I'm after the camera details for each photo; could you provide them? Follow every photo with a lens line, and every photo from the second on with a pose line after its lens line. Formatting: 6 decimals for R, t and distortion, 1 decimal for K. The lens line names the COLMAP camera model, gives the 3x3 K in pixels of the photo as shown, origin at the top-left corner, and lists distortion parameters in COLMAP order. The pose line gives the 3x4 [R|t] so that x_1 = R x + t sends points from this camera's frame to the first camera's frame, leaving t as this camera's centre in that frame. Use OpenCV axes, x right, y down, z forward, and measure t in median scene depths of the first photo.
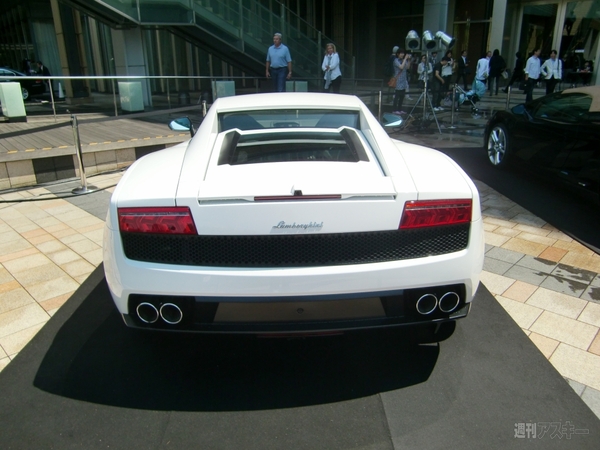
lens RADIAL K [[461.7, 0, 300.0], [0, 461.7, 225.0], [0, 0, 1]] dist [-0.116830, 0.087894]
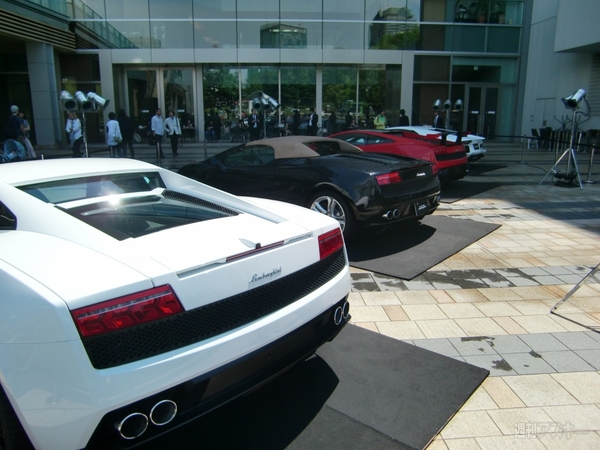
lens RADIAL K [[461.7, 0, 300.0], [0, 461.7, 225.0], [0, 0, 1]] dist [-0.116830, 0.087894]
pose [[0.669495, -0.156235, 0.726200, -0.636514], [0.242827, 0.969951, -0.015190, -0.068634], [-0.702005, 0.186511, 0.687315, 0.168865]]
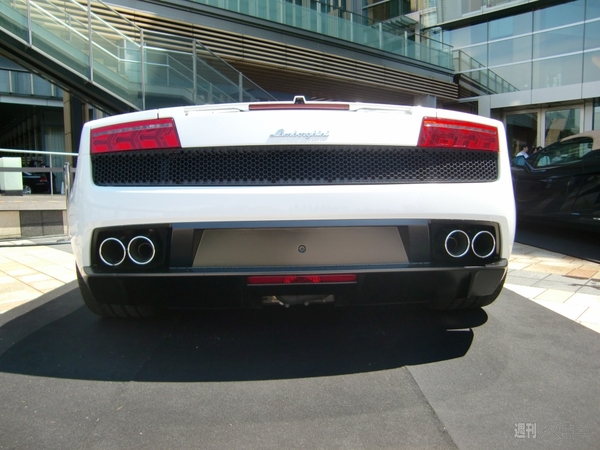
lens RADIAL K [[461.7, 0, 300.0], [0, 461.7, 225.0], [0, 0, 1]] dist [-0.116830, 0.087894]
pose [[0.999976, 0.001265, 0.006771, -0.008185], [0.000495, 0.967283, -0.253700, 0.337936], [-0.006871, 0.253697, 0.967259, 0.201232]]
